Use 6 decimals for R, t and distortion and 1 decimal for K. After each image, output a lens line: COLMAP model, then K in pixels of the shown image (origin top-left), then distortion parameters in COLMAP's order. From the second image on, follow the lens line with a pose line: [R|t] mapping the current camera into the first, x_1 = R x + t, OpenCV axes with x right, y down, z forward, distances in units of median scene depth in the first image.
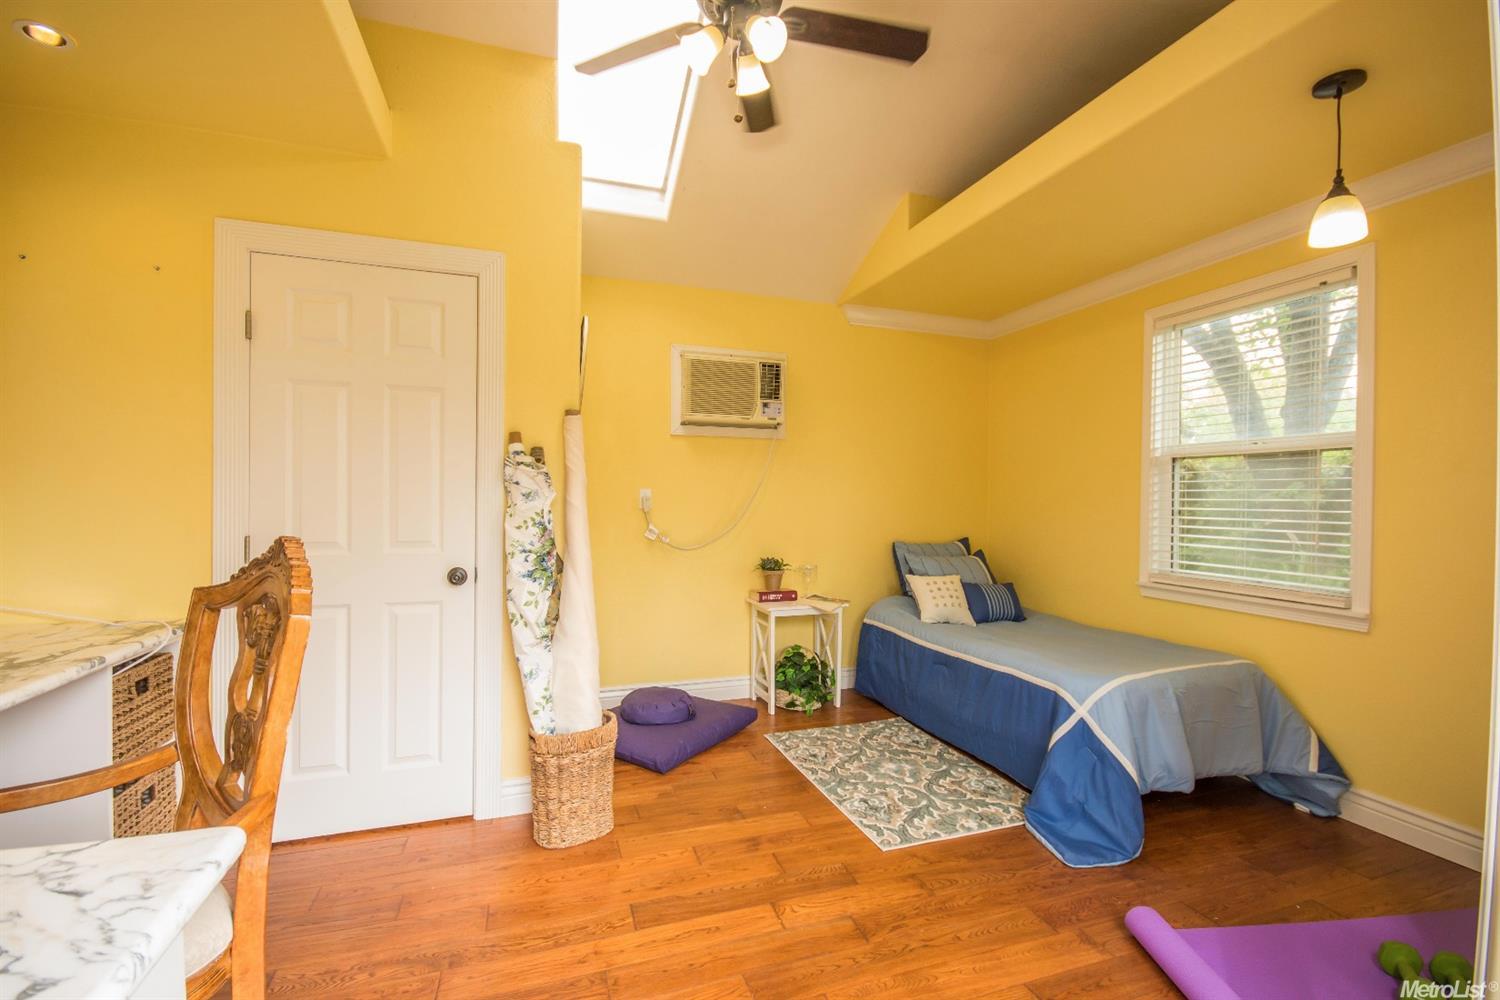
lens RADIAL K [[678.9, 0, 762.4], [0, 678.9, 503.5], [0, 0, 1]] dist [-0.001400, -0.000436]
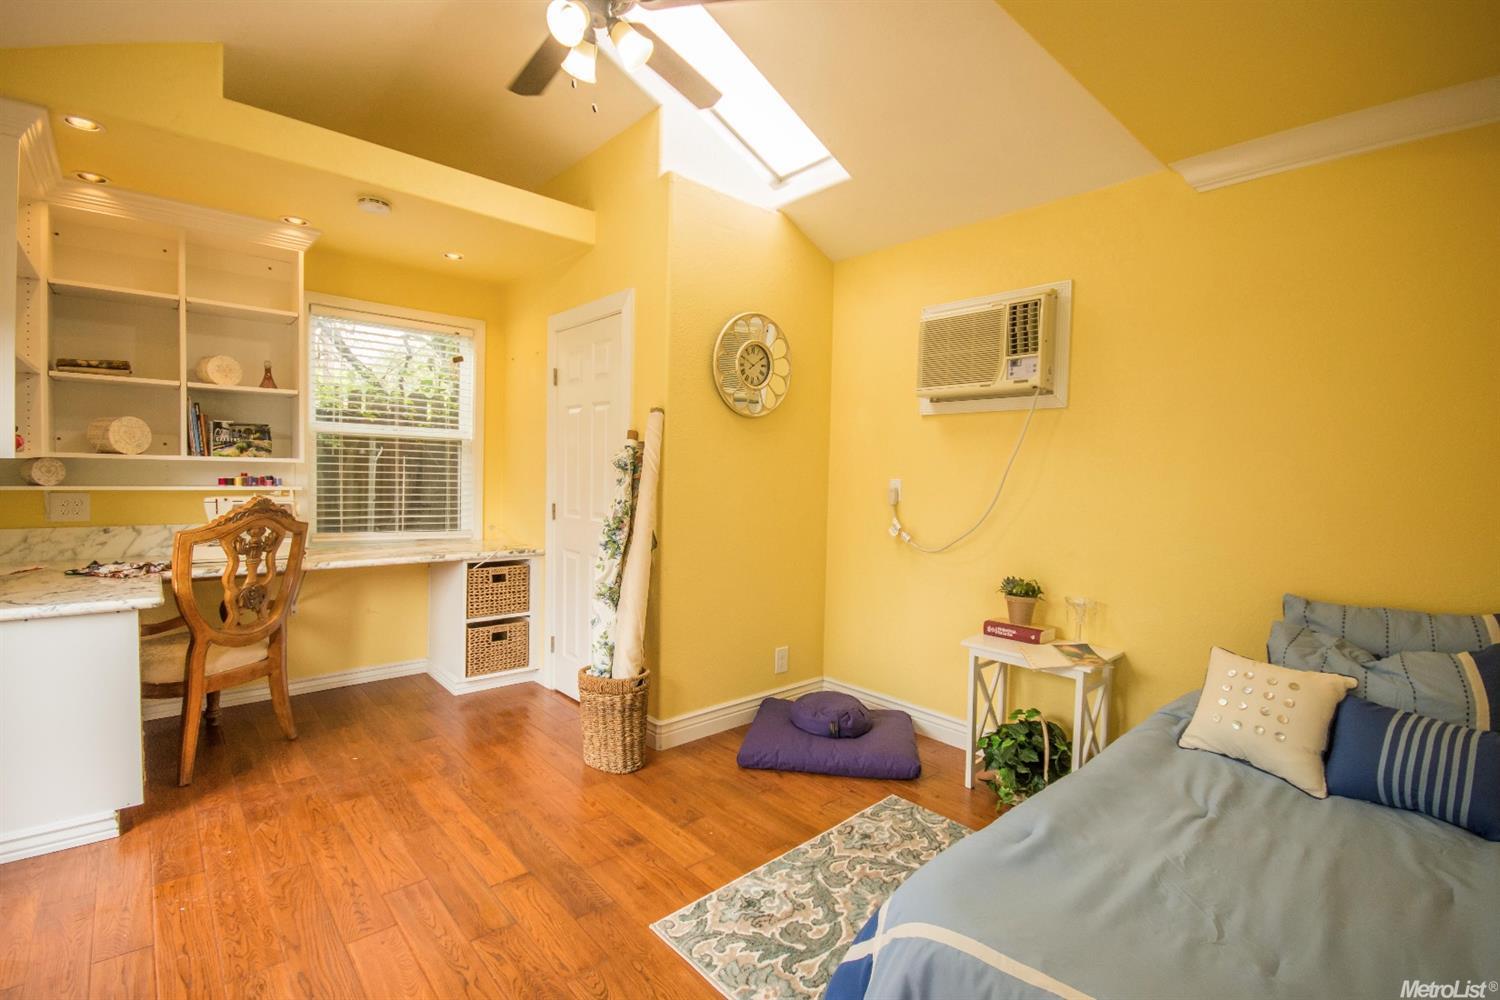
lens RADIAL K [[678.9, 0, 762.4], [0, 678.9, 503.5], [0, 0, 1]] dist [-0.001400, -0.000436]
pose [[0.373840, 0.042439, -0.926522, 0.784872], [-0.030363, 0.998977, 0.033506, -0.018329], [0.926996, 0.015606, 0.374747, 0.670379]]
